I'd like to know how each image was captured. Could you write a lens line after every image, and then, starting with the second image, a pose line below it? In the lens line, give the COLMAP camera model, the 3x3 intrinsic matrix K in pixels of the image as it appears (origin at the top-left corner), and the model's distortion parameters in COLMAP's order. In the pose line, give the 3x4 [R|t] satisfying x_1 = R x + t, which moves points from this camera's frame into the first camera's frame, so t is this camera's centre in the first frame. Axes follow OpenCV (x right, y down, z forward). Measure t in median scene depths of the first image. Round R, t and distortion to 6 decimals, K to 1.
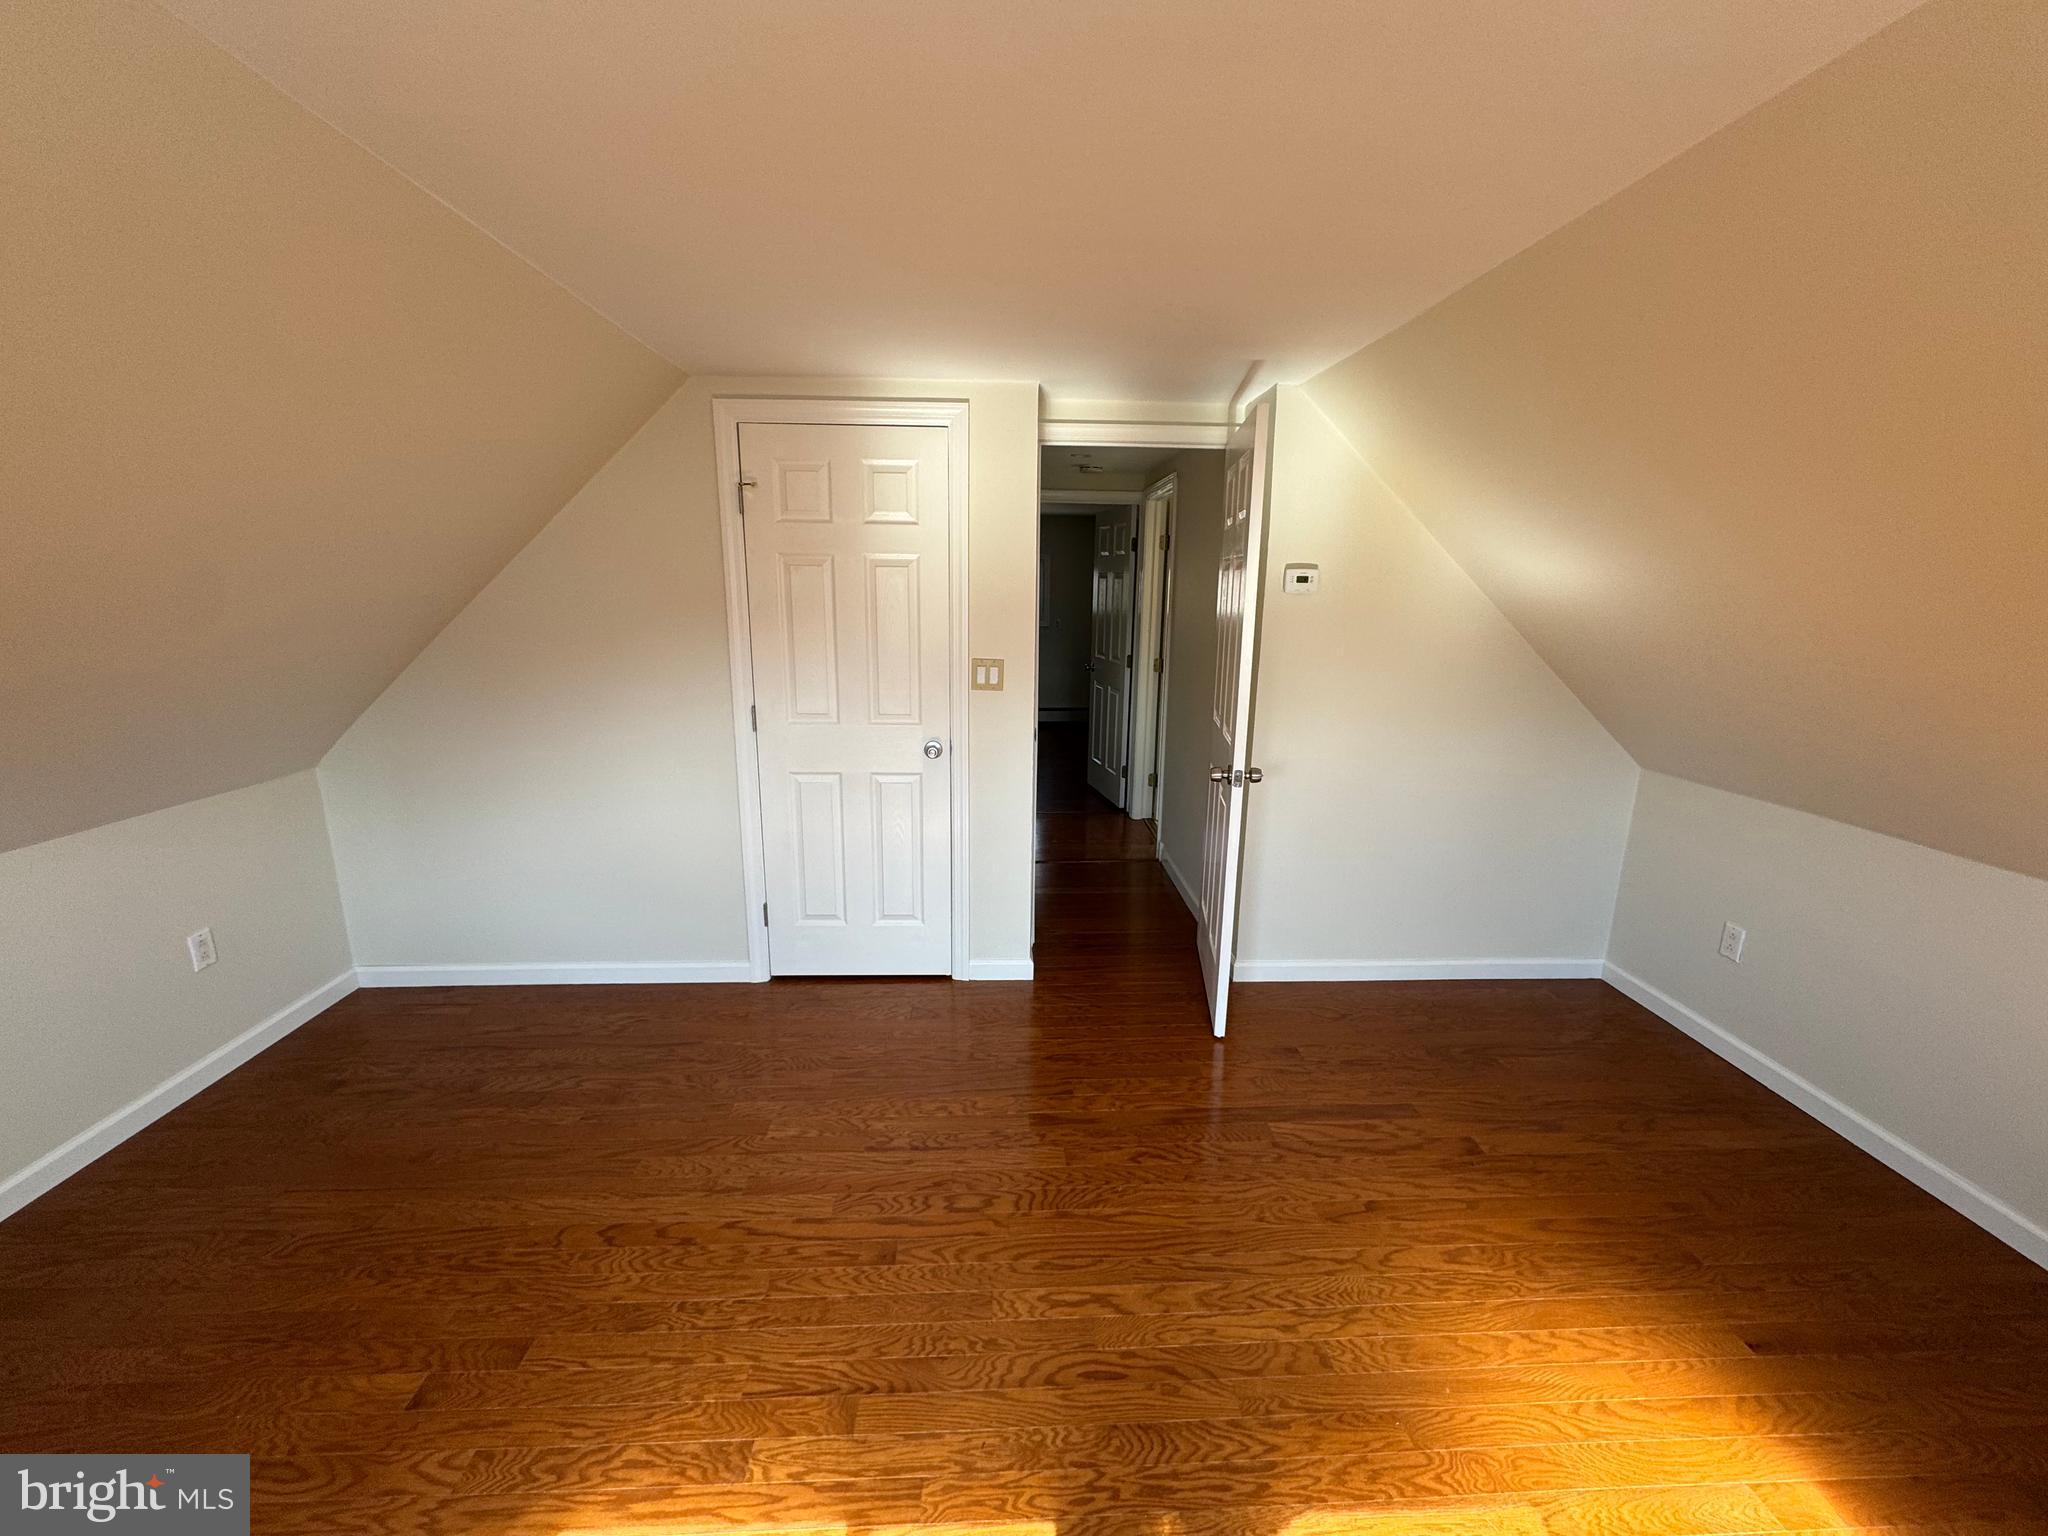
lens RADIAL K [[813.8, 0, 1024.2], [0, 813.8, 762.7], [0, 0, 1]] dist [-0.003052, 0.000351]
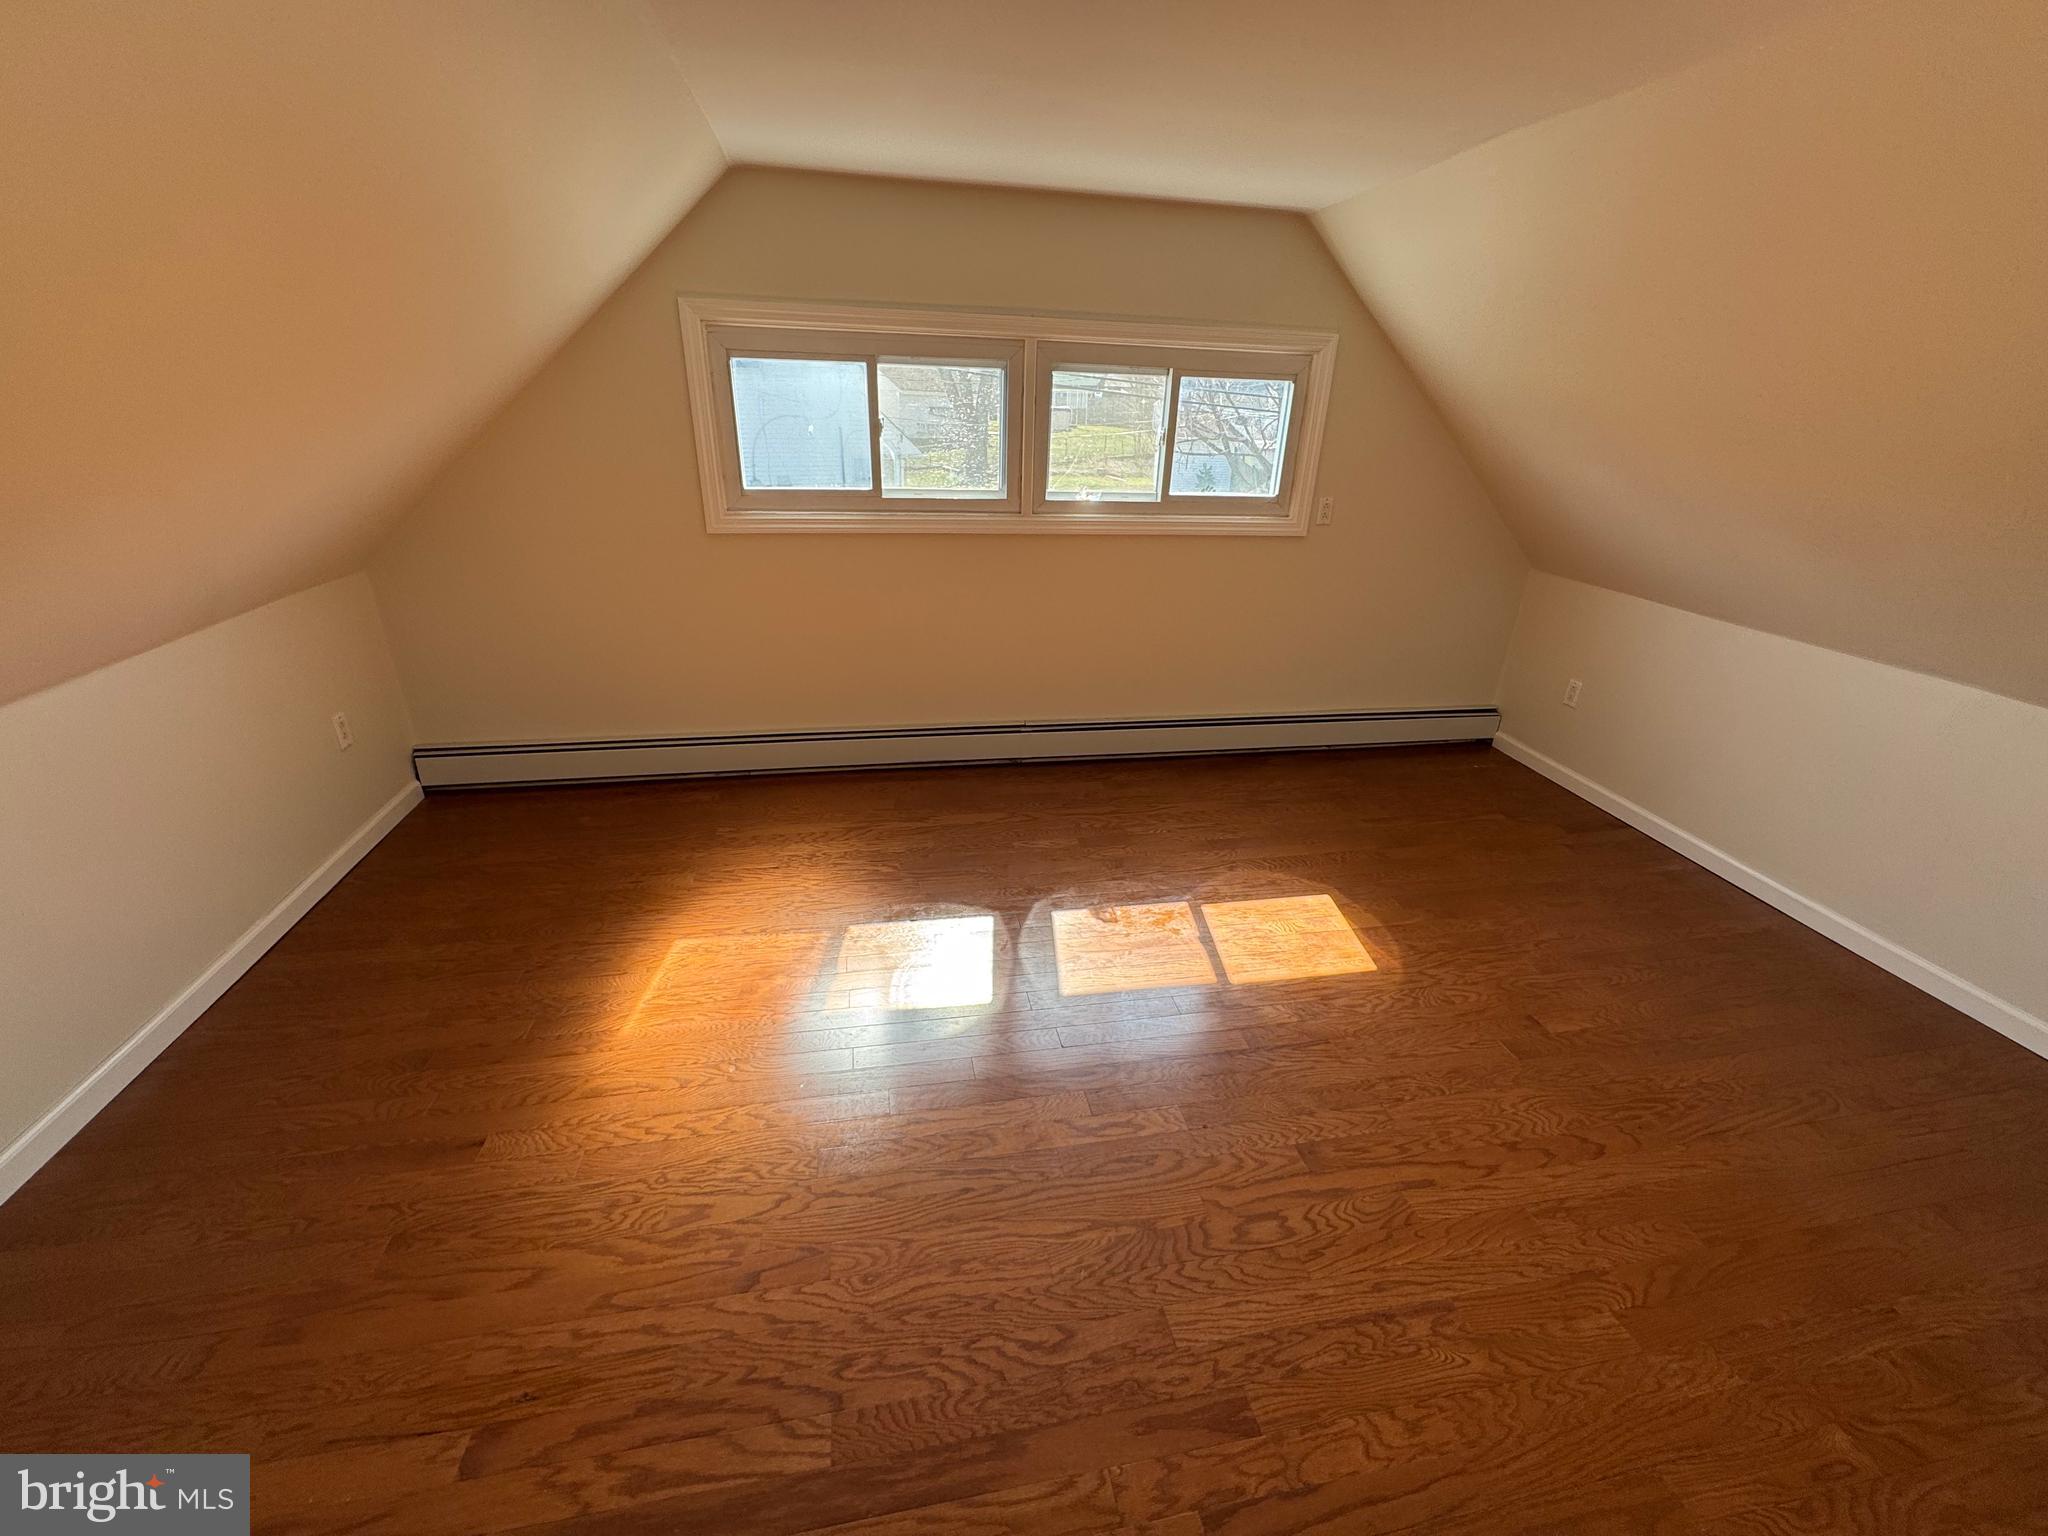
lens RADIAL K [[813.8, 0, 1024.2], [0, 813.8, 762.7], [0, 0, 1]] dist [-0.003052, 0.000351]
pose [[-0.988896, 0.020946, -0.147125, 0.199798], [-0.070260, 0.806482, 0.587069, -0.211275], [0.130950, 0.590887, -0.796055, 0.964633]]
